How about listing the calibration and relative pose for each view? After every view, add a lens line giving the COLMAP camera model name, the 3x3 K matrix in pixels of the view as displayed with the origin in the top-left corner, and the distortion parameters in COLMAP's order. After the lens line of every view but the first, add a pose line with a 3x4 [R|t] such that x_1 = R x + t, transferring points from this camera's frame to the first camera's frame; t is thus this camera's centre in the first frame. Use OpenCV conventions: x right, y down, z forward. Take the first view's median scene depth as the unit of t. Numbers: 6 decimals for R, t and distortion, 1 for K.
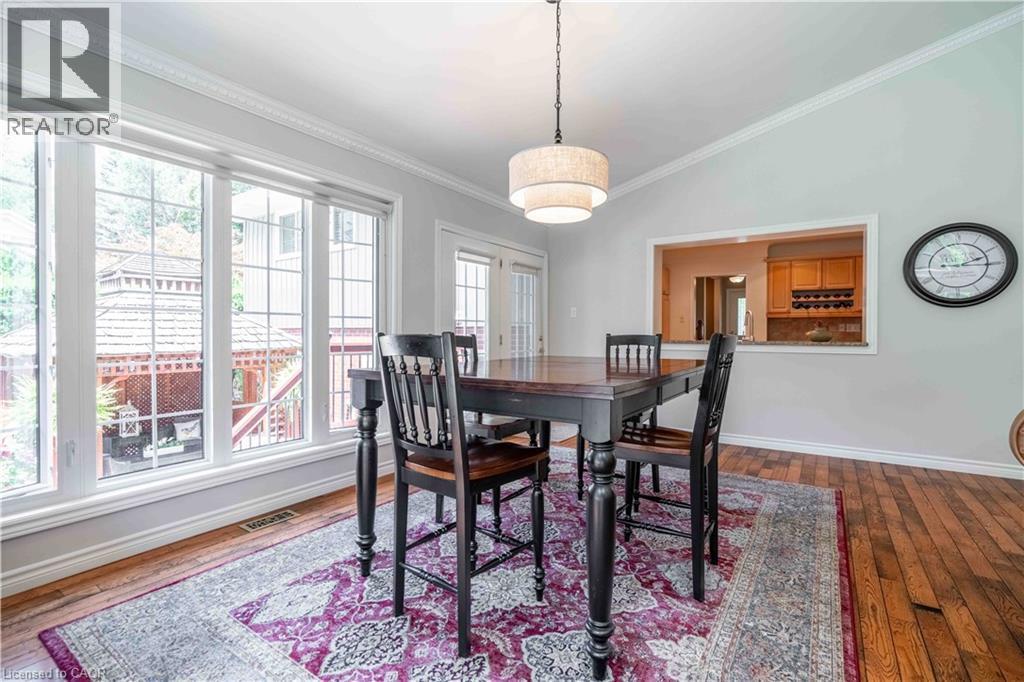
lens RADIAL K [[481.2, 0, 513.6], [0, 481.2, 339.5], [0, 0, 1]] dist [-0.002155, 0.000111]
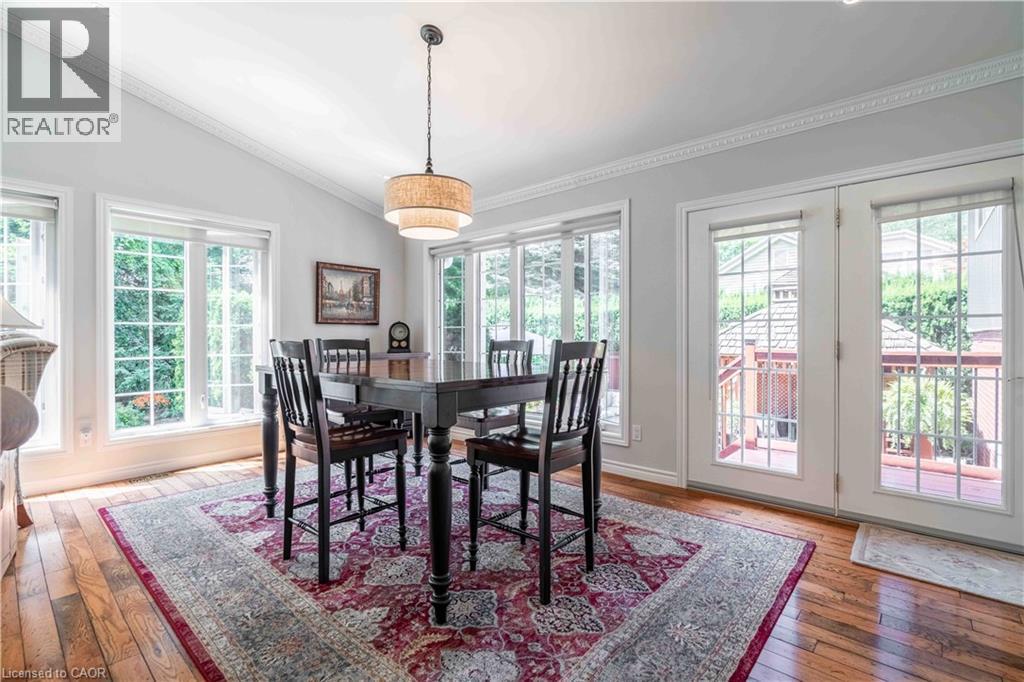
lens RADIAL K [[481.2, 0, 513.6], [0, 481.2, 339.5], [0, 0, 1]] dist [-0.002155, 0.000111]
pose [[-0.160730, 0.003093, -0.986994, 0.790860], [-0.010825, 0.999929, 0.004897, -0.012954], [0.986939, 0.011472, -0.160685, 0.930132]]
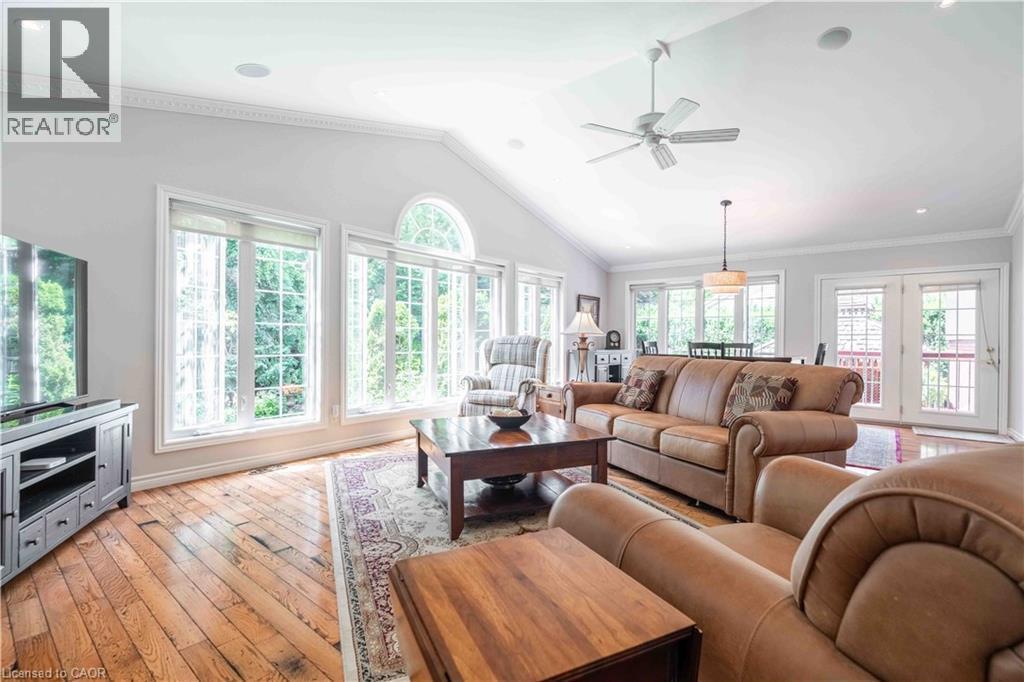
lens RADIAL K [[460.0, 0, 514.2], [0, 460.0, 340.1], [0, 0, 1]] dist [-0.011308, 0.000368]
pose [[-0.097056, 0.004325, -0.995270, 1.669410], [-0.019806, 0.999784, 0.006276, -0.013125], [0.995082, 0.020321, -0.096949, 0.123851]]
